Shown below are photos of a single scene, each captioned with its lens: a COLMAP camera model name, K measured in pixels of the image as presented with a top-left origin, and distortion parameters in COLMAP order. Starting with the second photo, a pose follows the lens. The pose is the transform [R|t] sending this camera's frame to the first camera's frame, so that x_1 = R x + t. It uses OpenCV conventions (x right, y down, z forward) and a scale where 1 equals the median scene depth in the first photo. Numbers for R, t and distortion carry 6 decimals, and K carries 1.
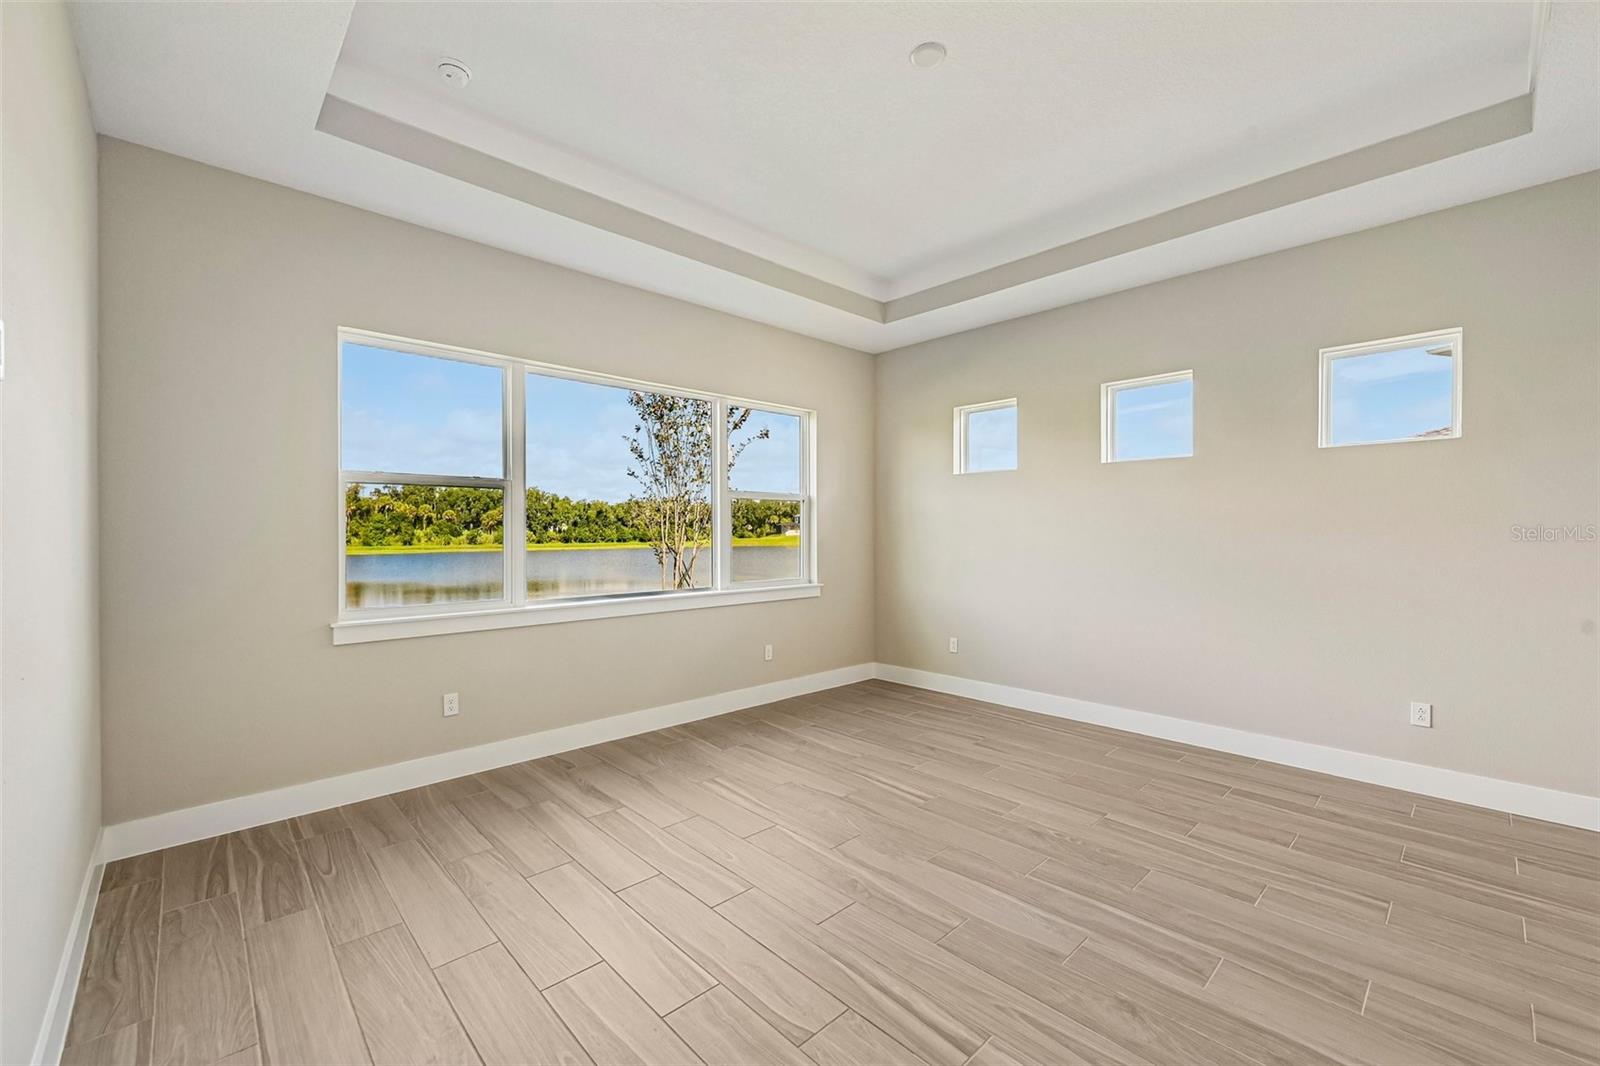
lens RADIAL K [[653.9, 0, 797.3], [0, 653.9, 532.9], [0, 0, 1]] dist [-0.003086, 0.001056]
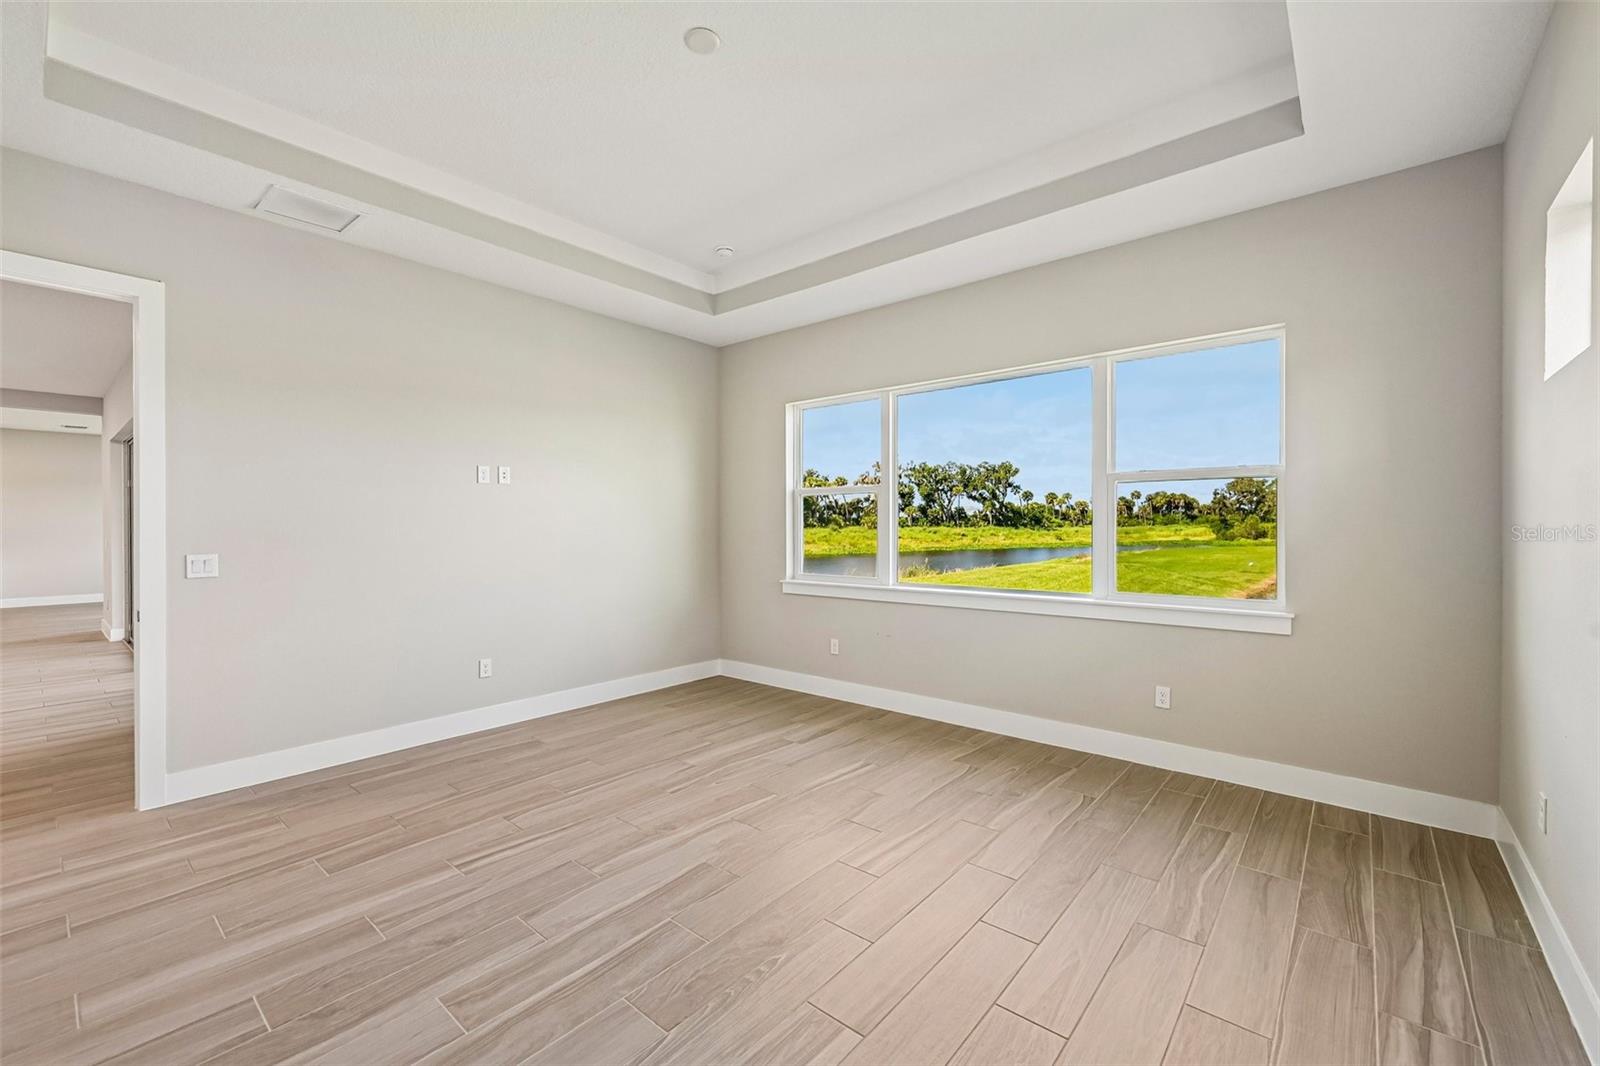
lens RADIAL K [[653.9, 0, 798.7], [0, 653.9, 530.3], [0, 0, 1]] dist [-0.003086, 0.001056]
pose [[0.109738, 0.007863, -0.993929, 0.933370], [-0.001297, 0.999969, 0.007767, -0.002926], [0.993960, 0.000437, 0.109745, 0.812278]]
